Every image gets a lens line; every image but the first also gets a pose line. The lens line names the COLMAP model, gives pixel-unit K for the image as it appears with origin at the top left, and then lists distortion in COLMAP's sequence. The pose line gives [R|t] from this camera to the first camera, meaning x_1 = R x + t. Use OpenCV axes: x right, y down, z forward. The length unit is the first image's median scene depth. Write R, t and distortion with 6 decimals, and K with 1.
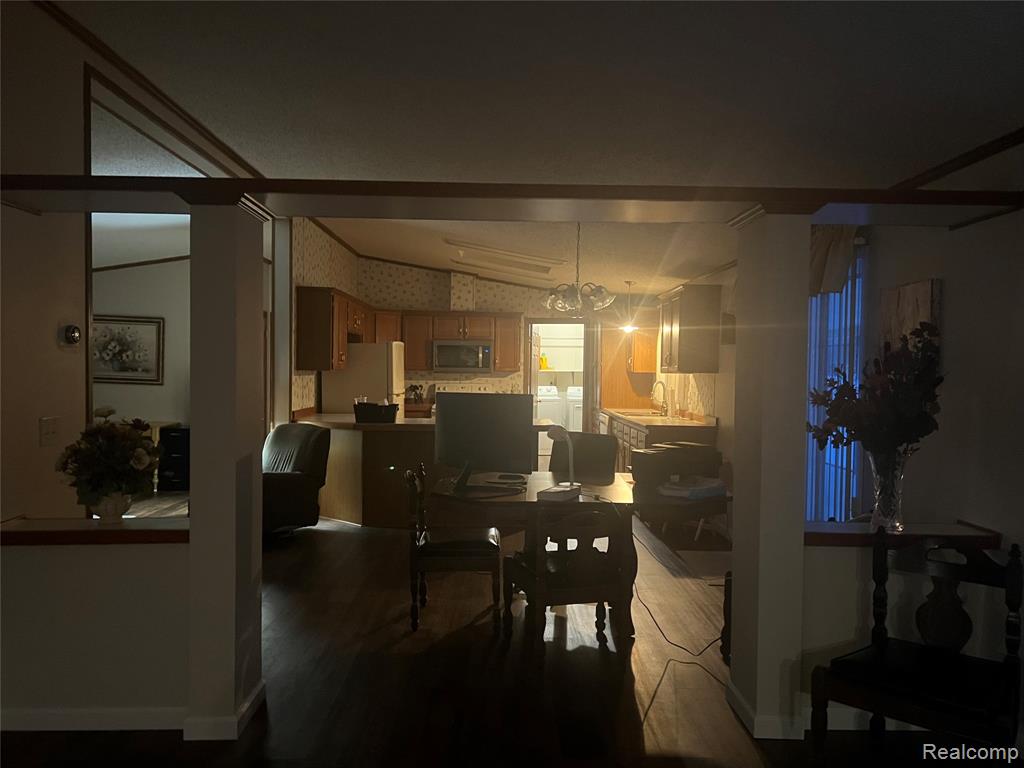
lens RADIAL K [[763.3, 0, 512.0], [0, 763.3, 389.1], [0, 0, 1]] dist [0.062639, -0.072383]
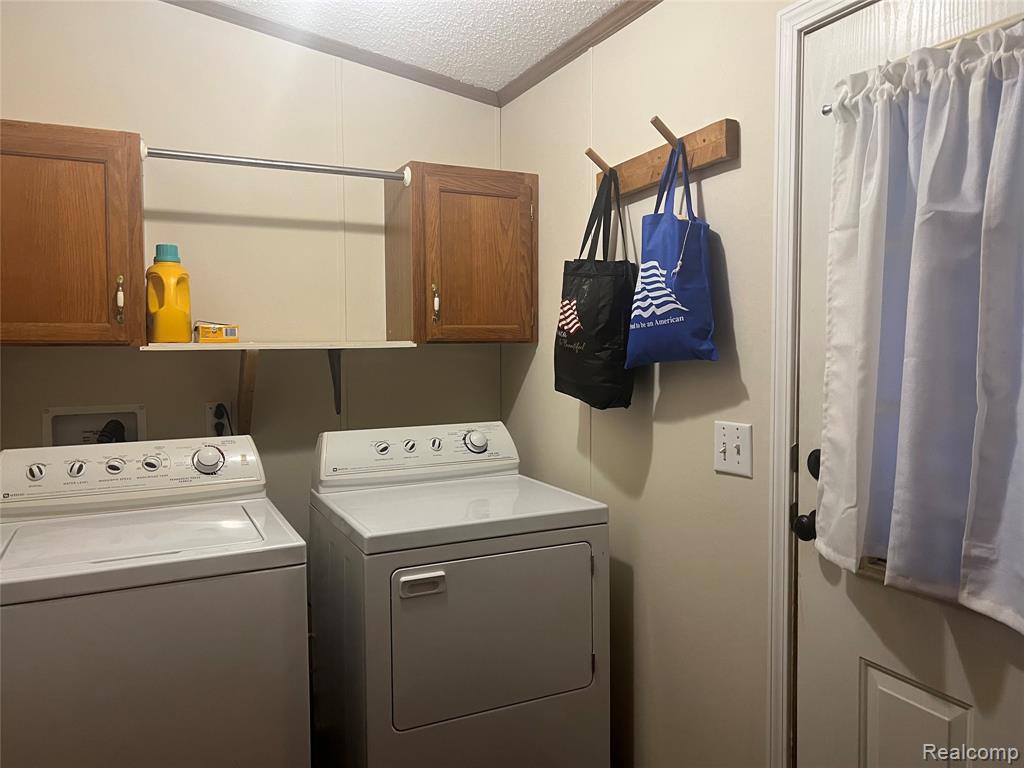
lens RADIAL K [[763.3, 0, 507.9], [0, 763.3, 380.6], [0, 0, 1]] dist [0.062639, -0.072383]
pose [[0.919190, -0.045553, 0.391170, 0.055059], [0.030949, 0.998571, 0.043561, -0.028321], [-0.392596, -0.027935, 0.919287, 1.032435]]
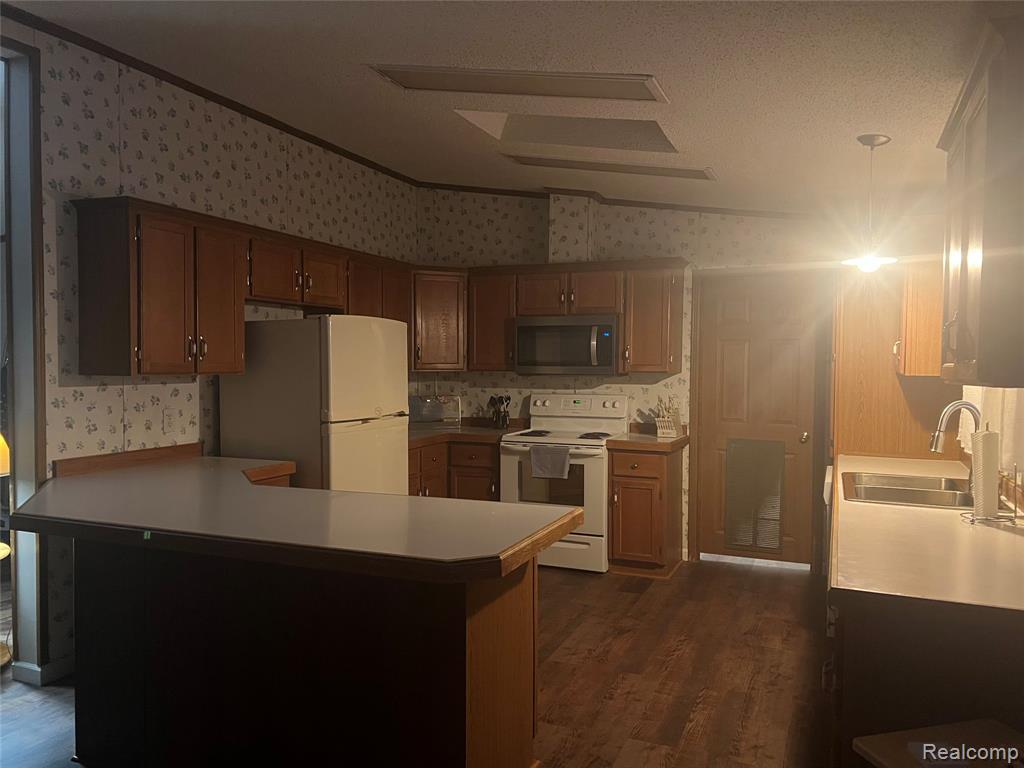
lens RADIAL K [[763.3, 0, 510.0], [0, 763.3, 390.5], [0, 0, 1]] dist [0.062639, -0.072383]
pose [[0.910907, 0.007297, -0.412546, 0.123350], [-0.004594, 0.999961, 0.007543, -0.014528], [0.412585, -0.004976, 0.910905, 0.480034]]
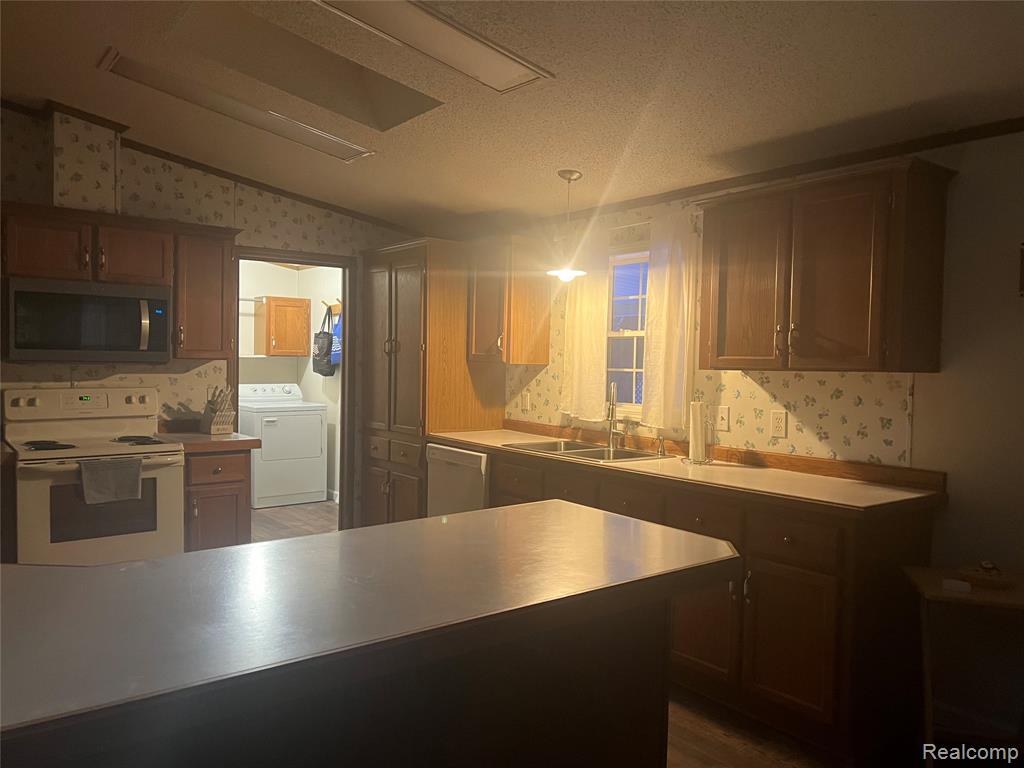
lens RADIAL K [[763.3, 0, 508.9], [0, 763.3, 381.9], [0, 0, 1]] dist [0.062639, -0.072383]
pose [[0.802932, -0.017110, 0.595825, -0.130894], [0.008465, 0.999814, 0.017303, -0.016553], [-0.596010, -0.008850, 0.802928, 0.531982]]
